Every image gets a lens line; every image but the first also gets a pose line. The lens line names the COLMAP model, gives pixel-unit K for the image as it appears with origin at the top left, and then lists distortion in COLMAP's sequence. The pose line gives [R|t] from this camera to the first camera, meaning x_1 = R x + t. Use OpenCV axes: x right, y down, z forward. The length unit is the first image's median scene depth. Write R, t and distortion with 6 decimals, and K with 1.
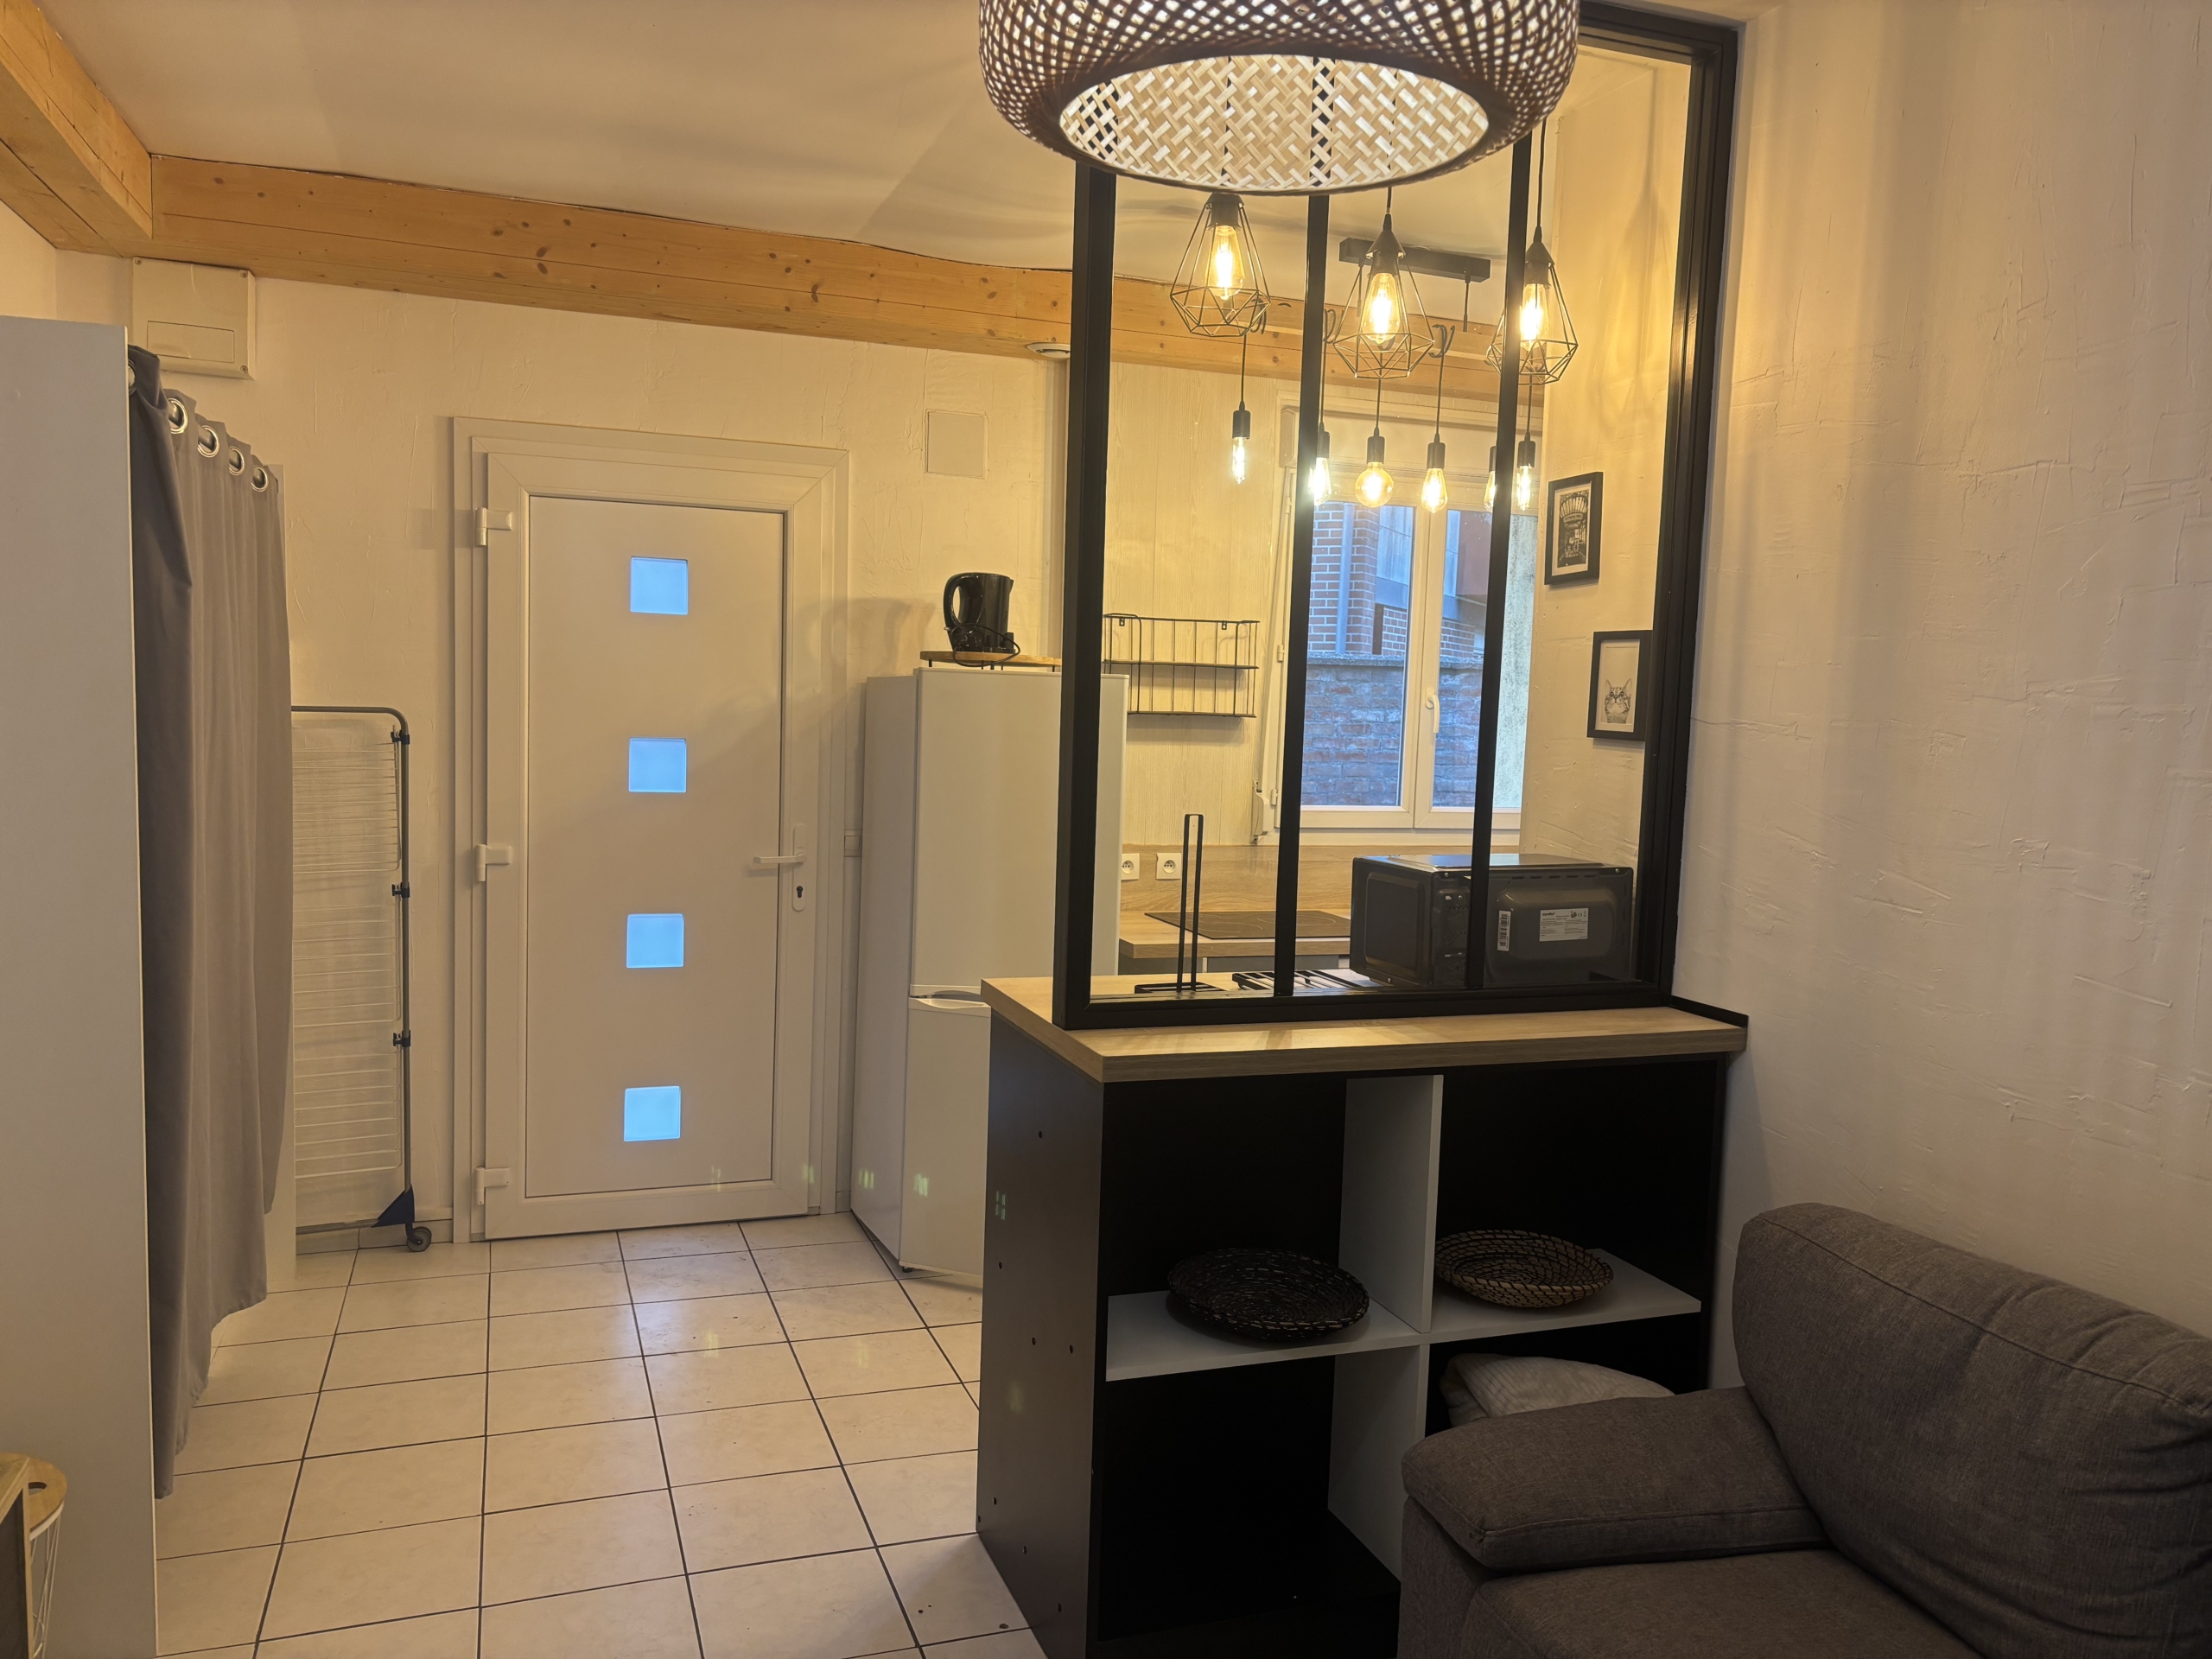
lens RADIAL K [[1686.8, 0, 1108.1], [0, 1686.8, 846.0], [0, 0, 1]] dist [0.038957, -0.010850]
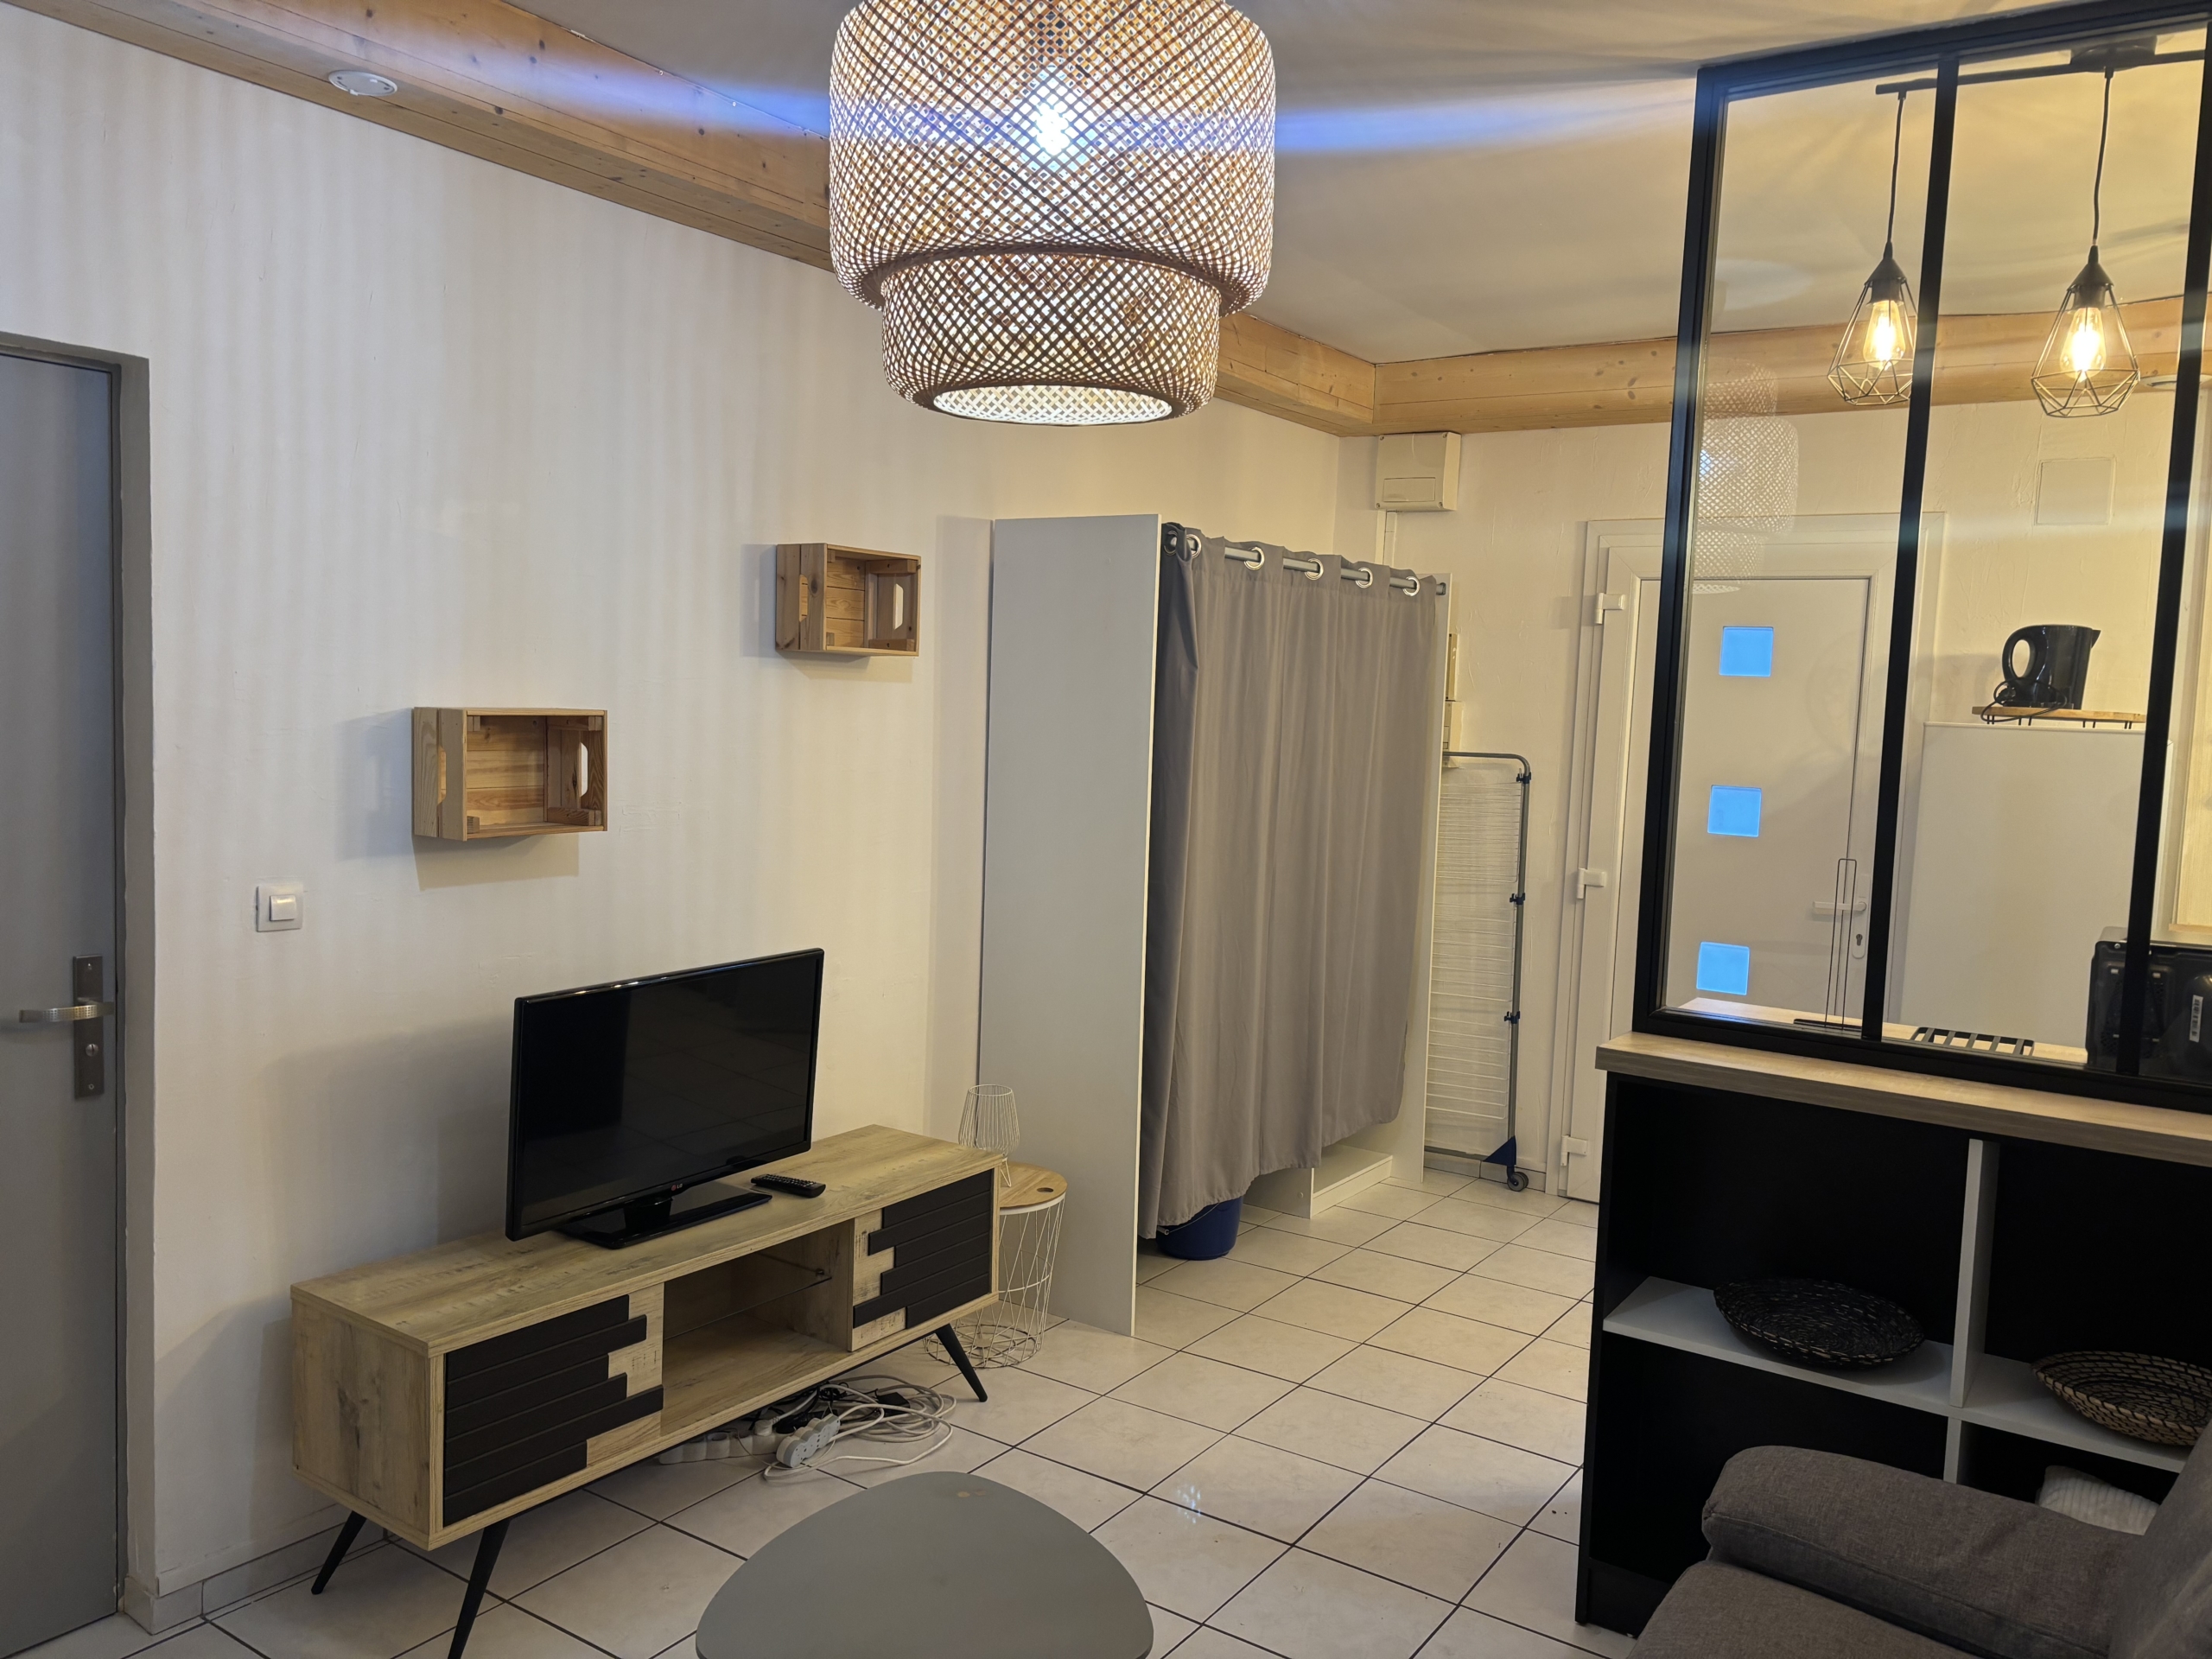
lens RADIAL K [[1686.8, 0, 1110.9], [0, 1686.8, 825.1], [0, 0, 1]] dist [0.038957, -0.010850]
pose [[0.590764, 0.052254, -0.805150, 0.409908], [-0.092192, 0.995737, -0.003021, 0.003280], [0.801560, 0.076014, 0.593063, 0.008338]]
